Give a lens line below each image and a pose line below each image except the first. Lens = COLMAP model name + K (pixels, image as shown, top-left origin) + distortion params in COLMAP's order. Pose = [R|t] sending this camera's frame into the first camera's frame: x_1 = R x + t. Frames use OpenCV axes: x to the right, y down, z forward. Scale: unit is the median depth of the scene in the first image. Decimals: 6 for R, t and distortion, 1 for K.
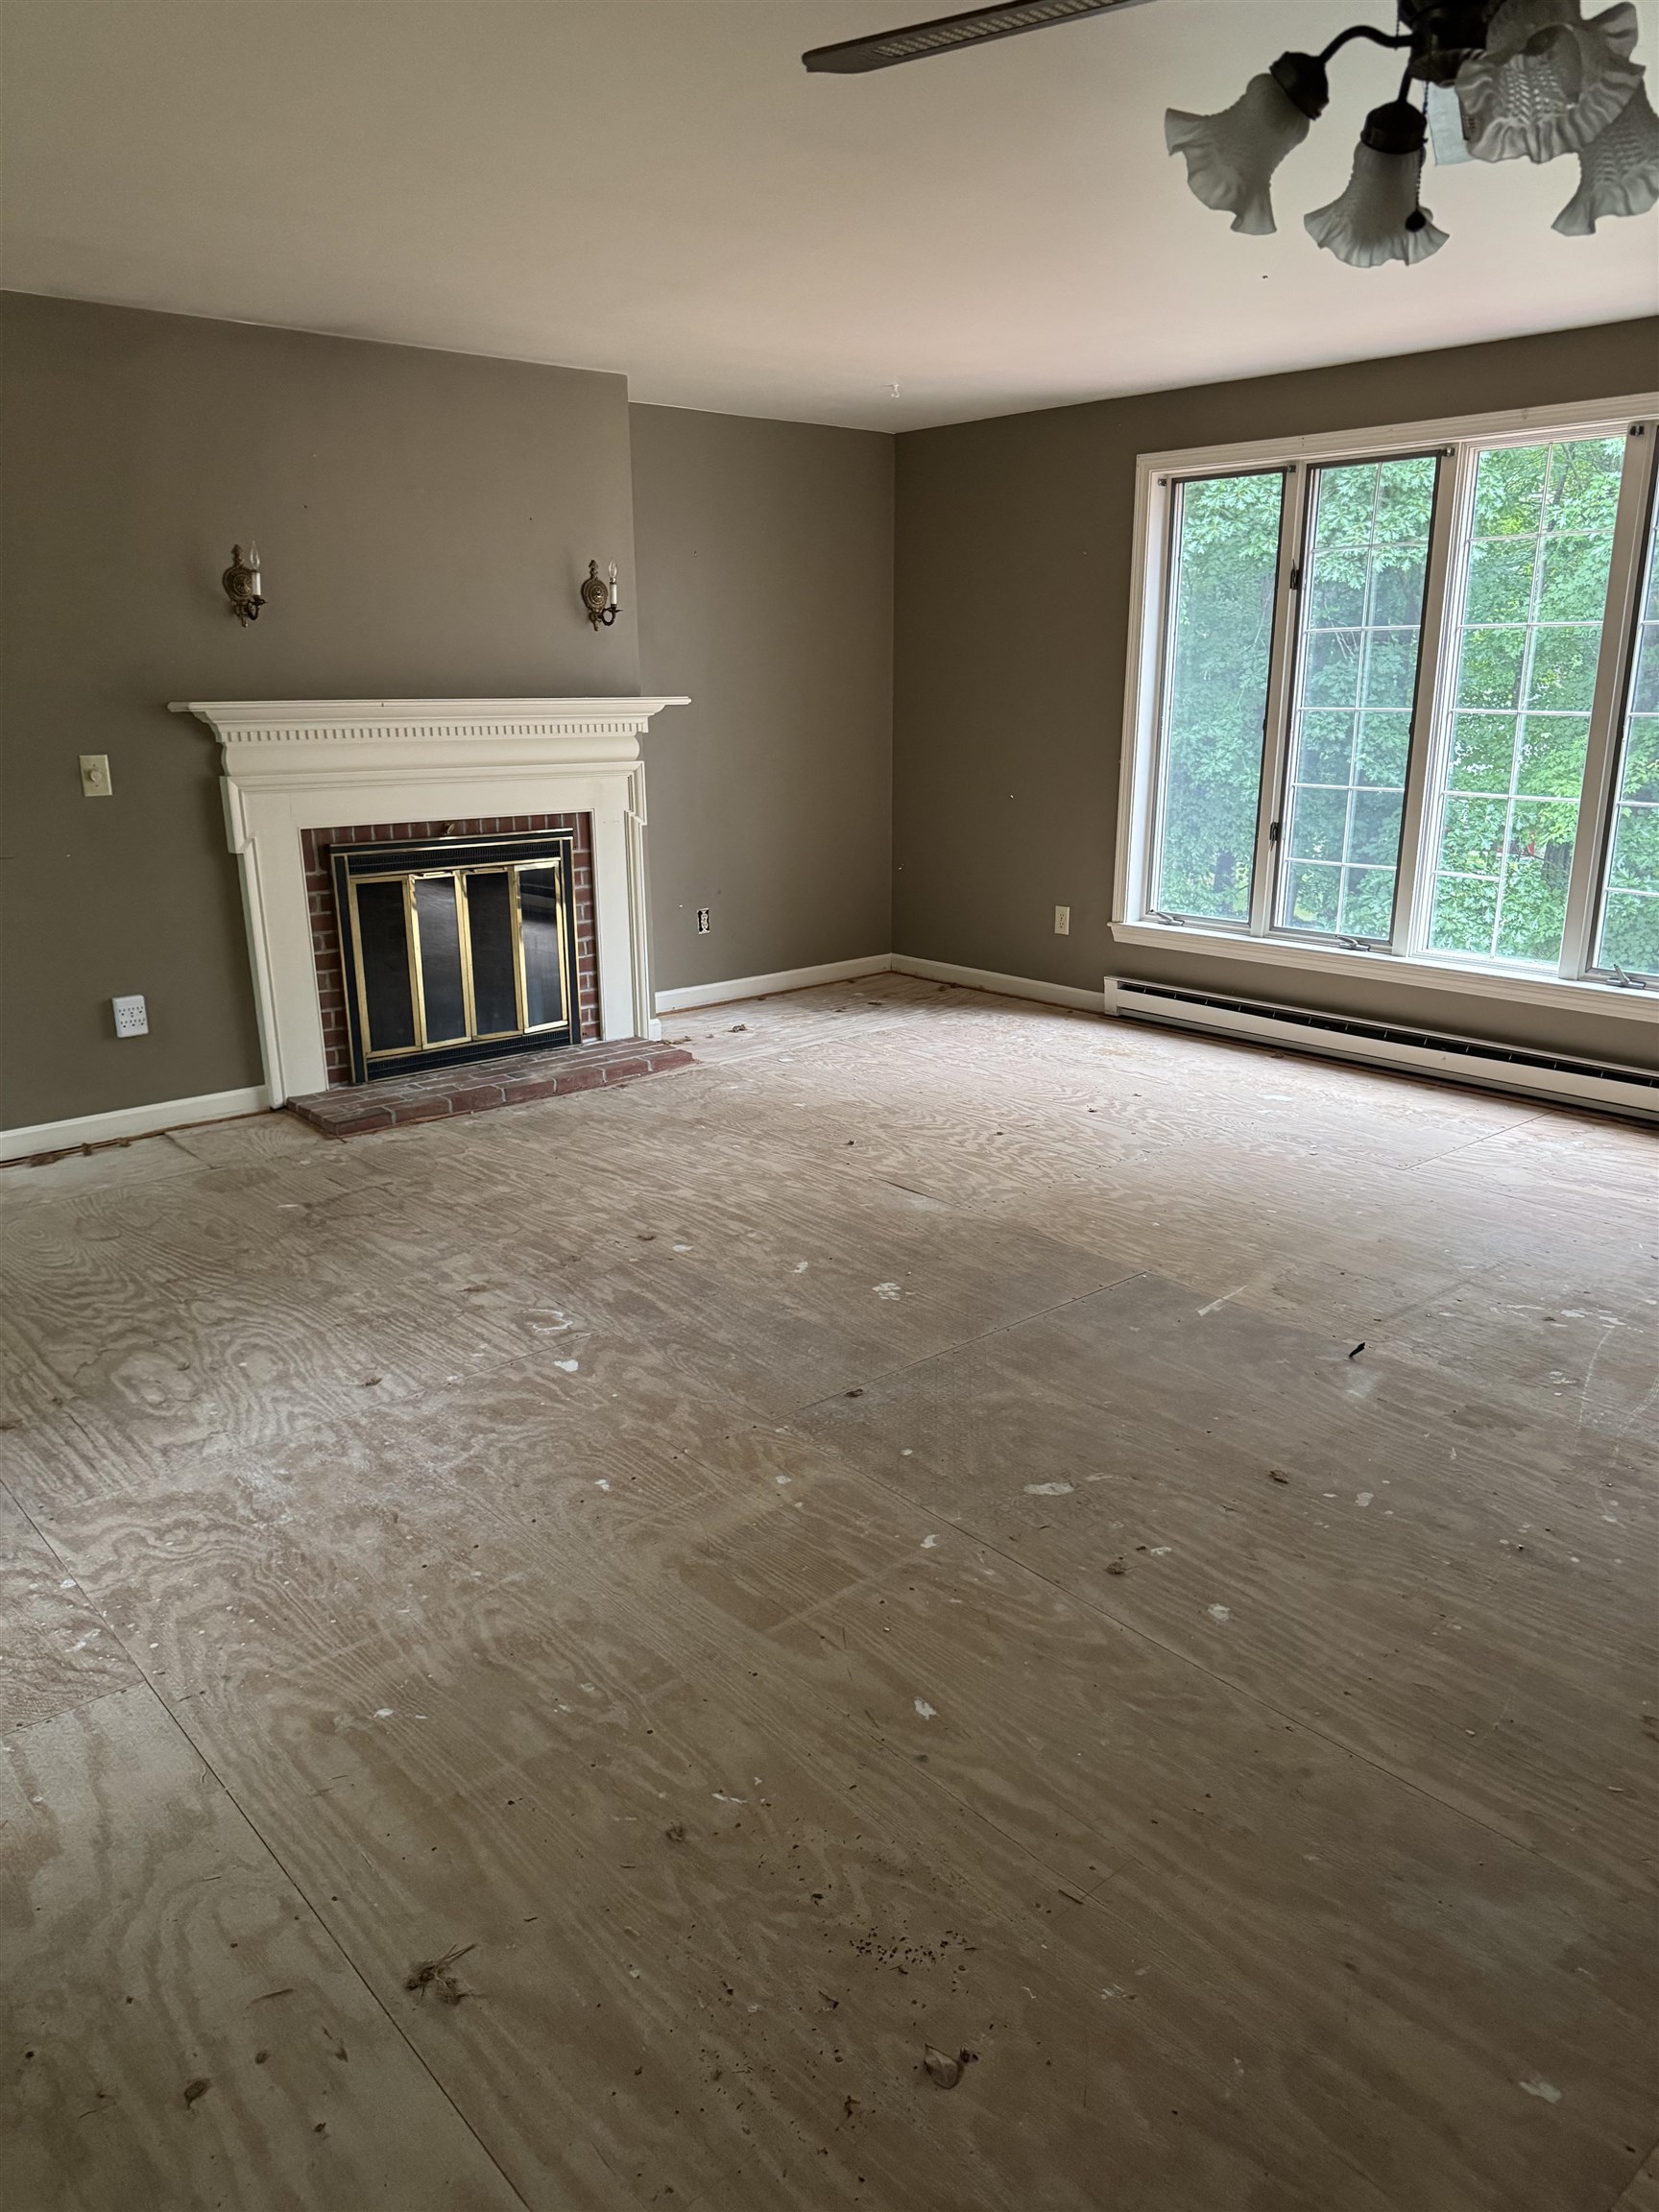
lens RADIAL K [[1523.5, 0, 829.5], [0, 1523.5, 1106.0], [0, 0, 1]] dist [0.216989, -0.434180]
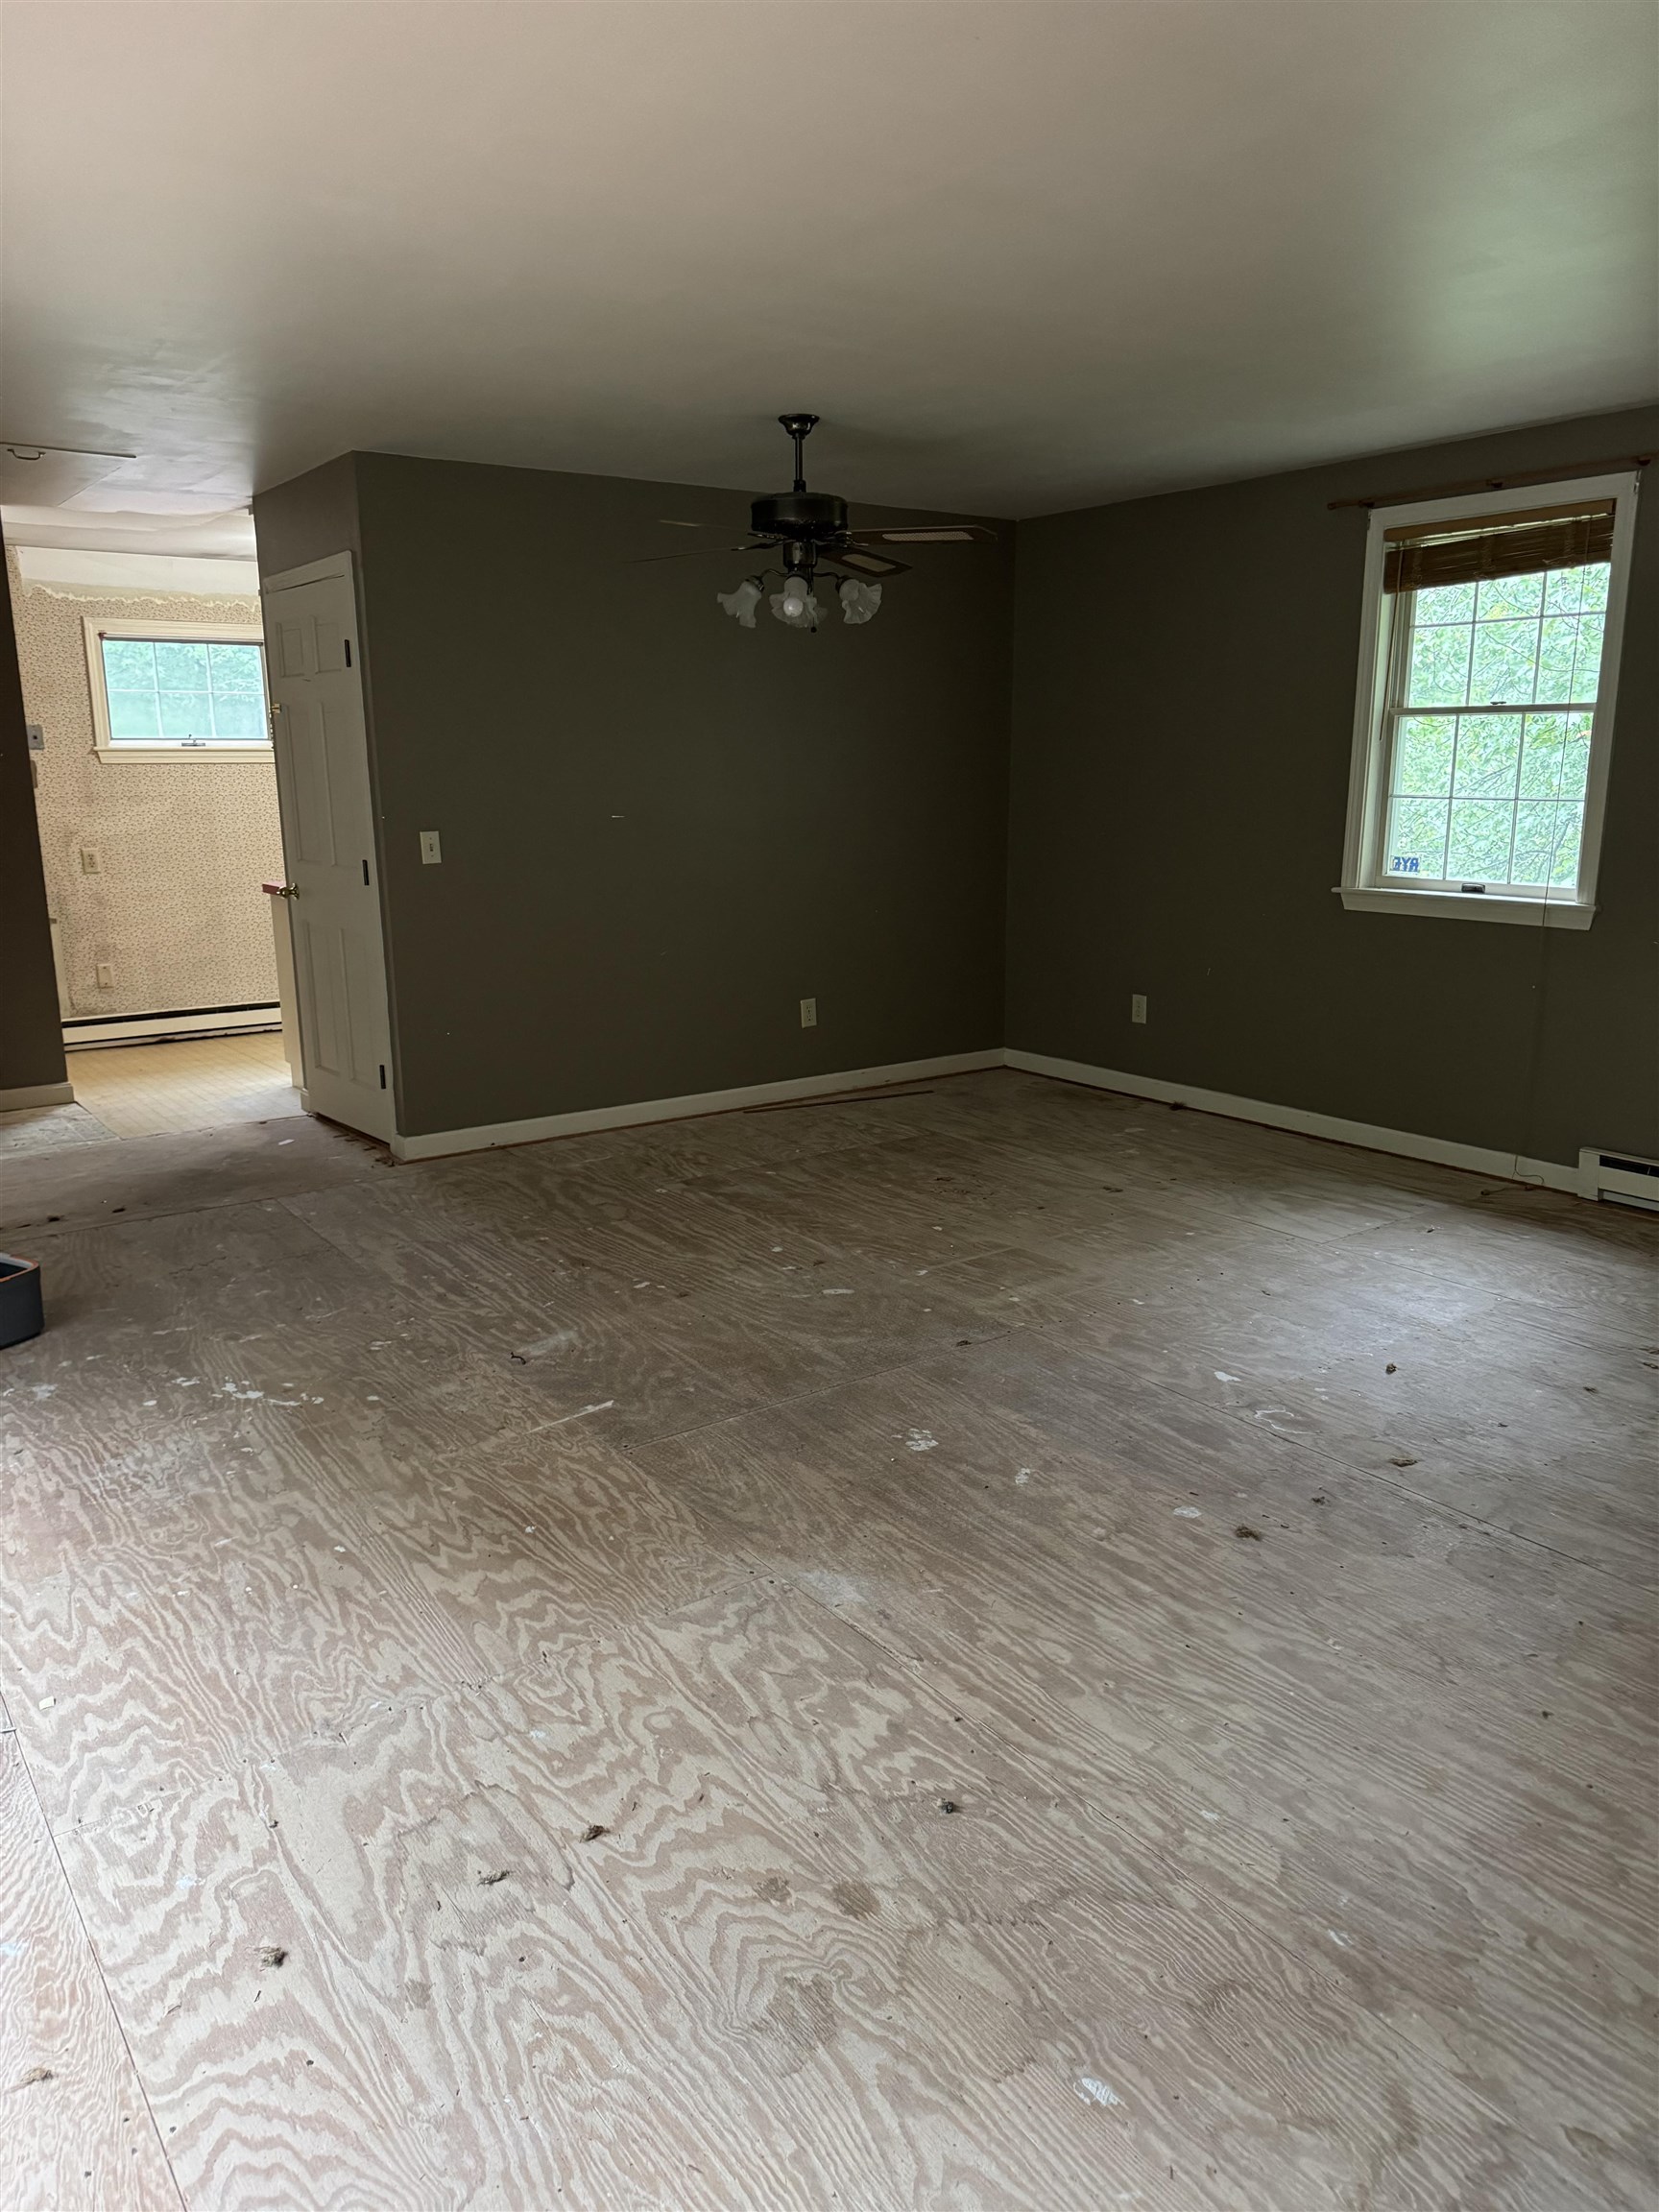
lens RADIAL K [[1523.5, 0, 829.5], [0, 1523.5, 1106.0], [0, 0, 1]] dist [0.216989, -0.434180]
pose [[-0.995850, -0.006560, 0.090768, 0.008108], [0.037882, 0.876993, 0.479007, -0.358522], [-0.082745, 0.480458, -0.873106, 1.255833]]
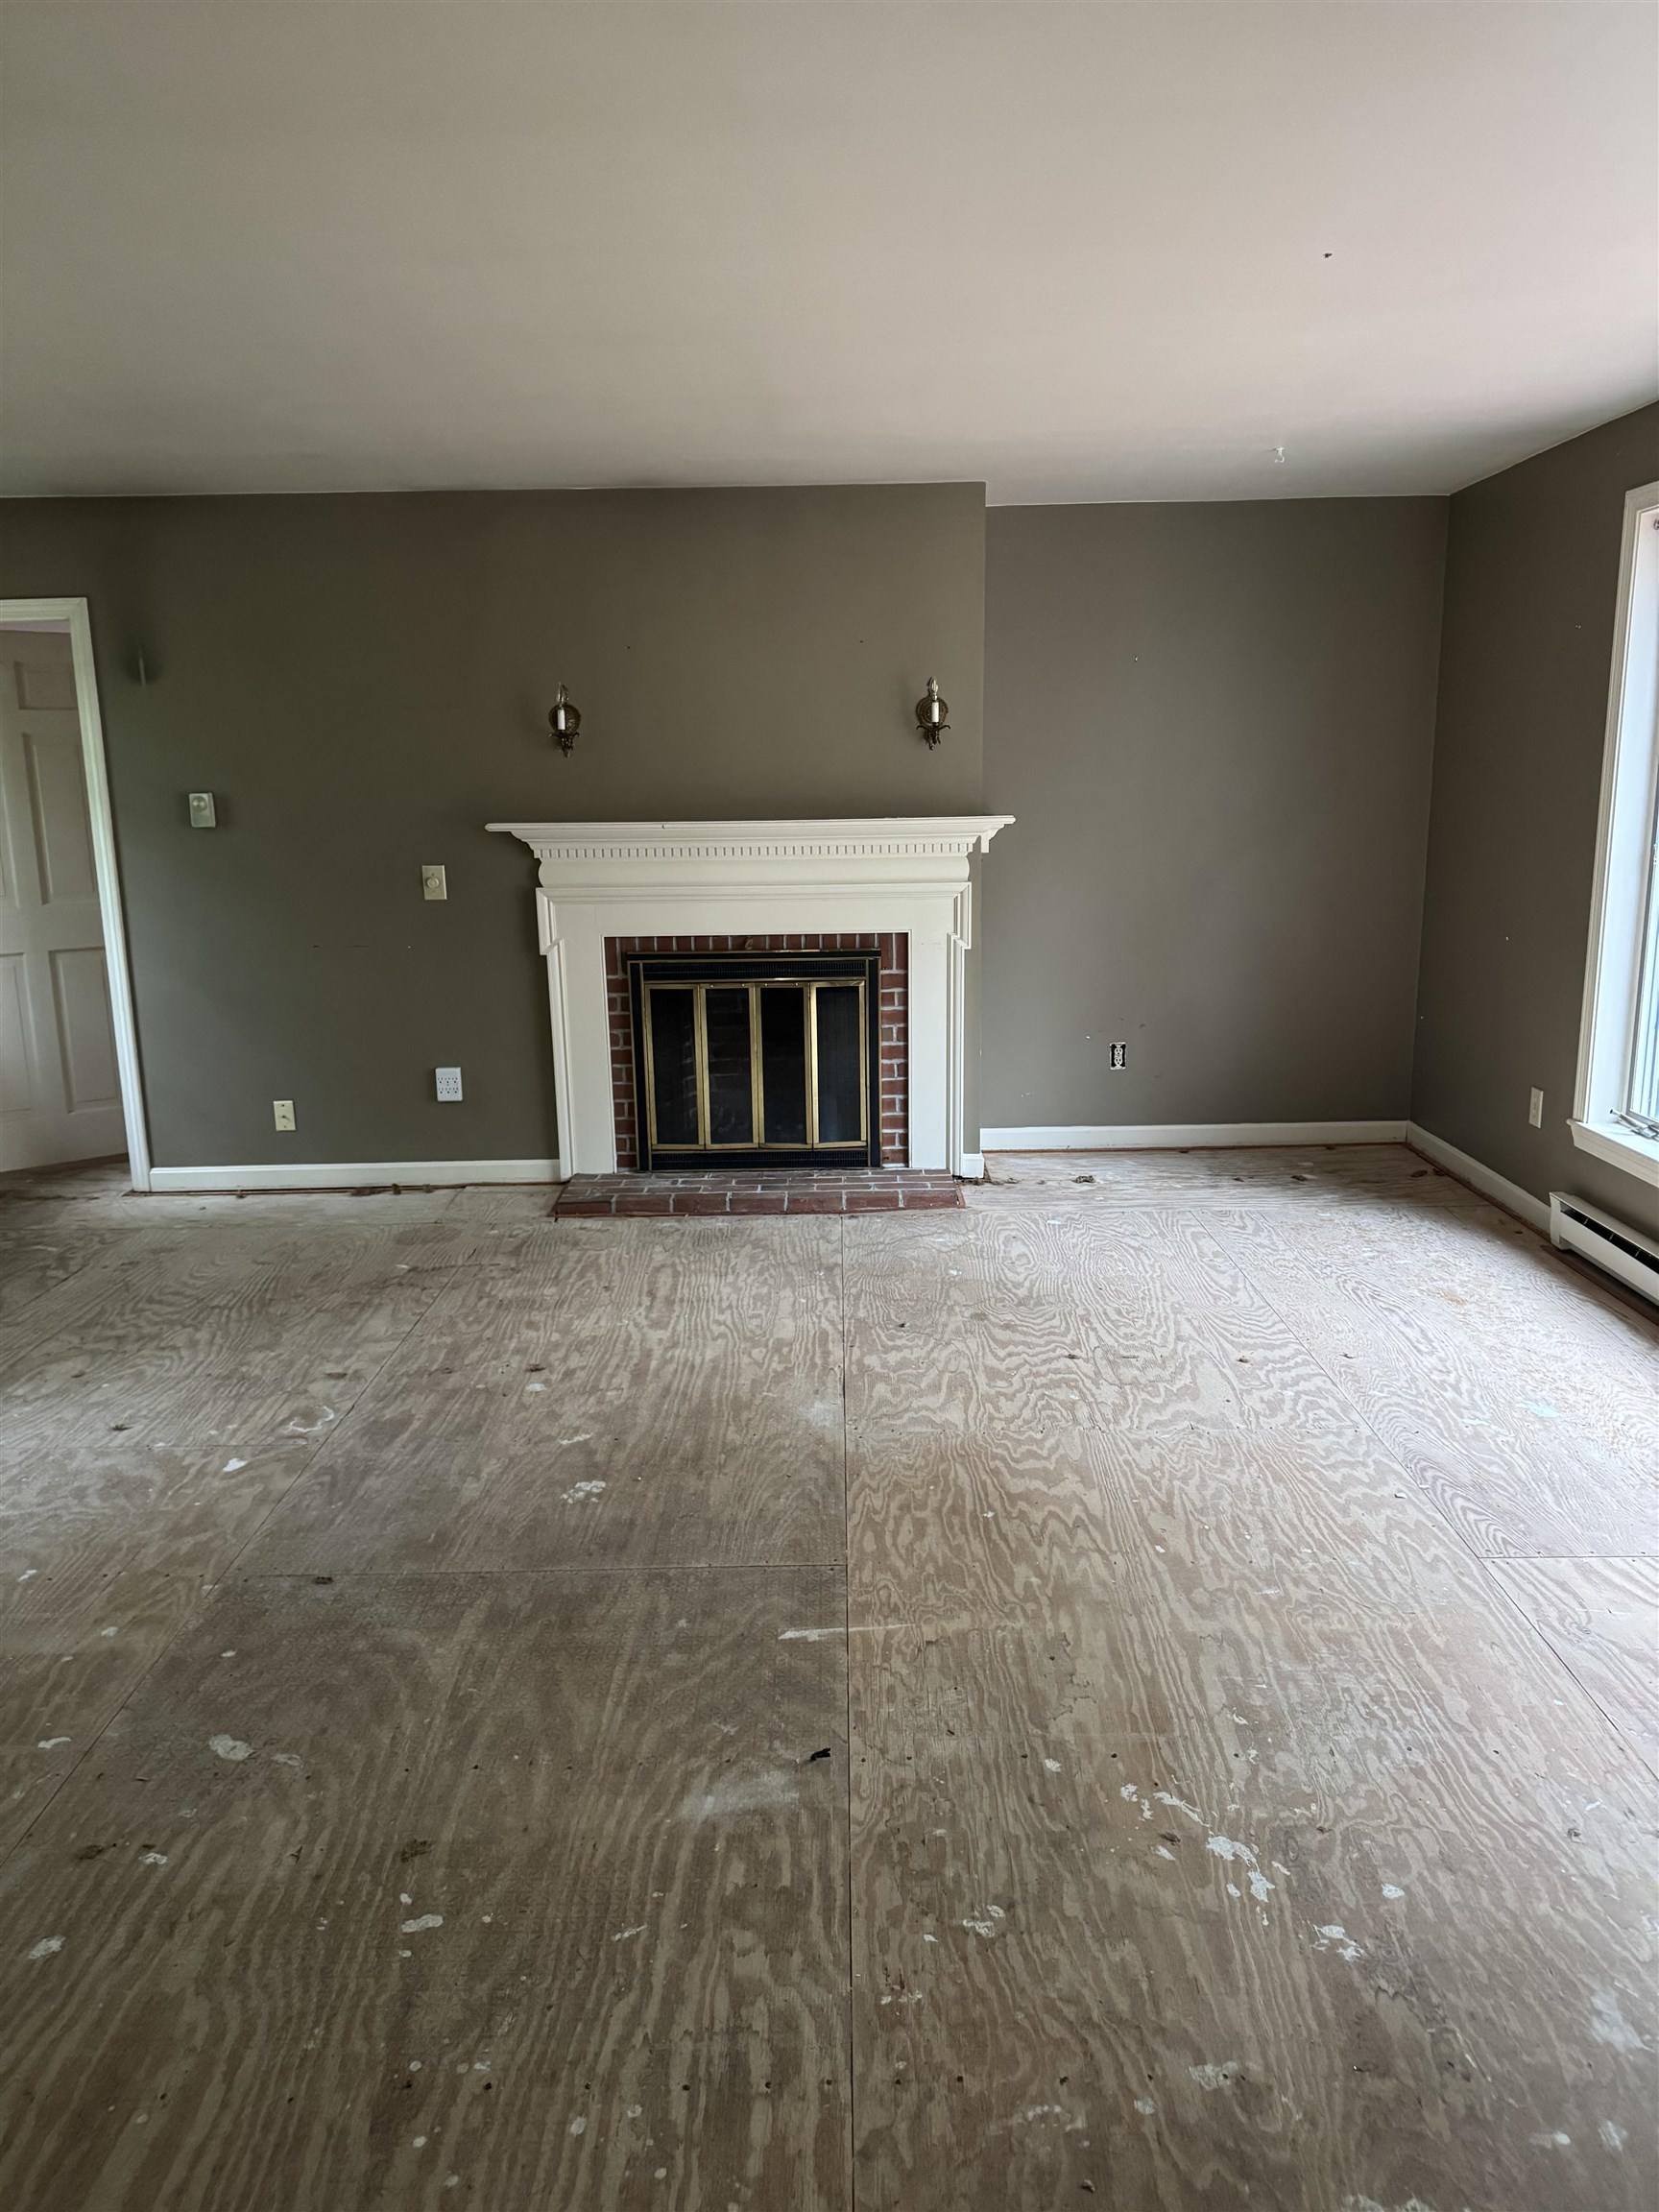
lens RADIAL K [[1523.5, 0, 829.5], [0, 1523.5, 1106.0], [0, 0, 1]] dist [0.216989, -0.434180]
pose [[0.749483, 0.129853, -0.649163, 0.511552], [-0.167469, 0.985870, 0.003855, -0.091301], [0.640491, 0.105826, 0.760639, 0.289746]]
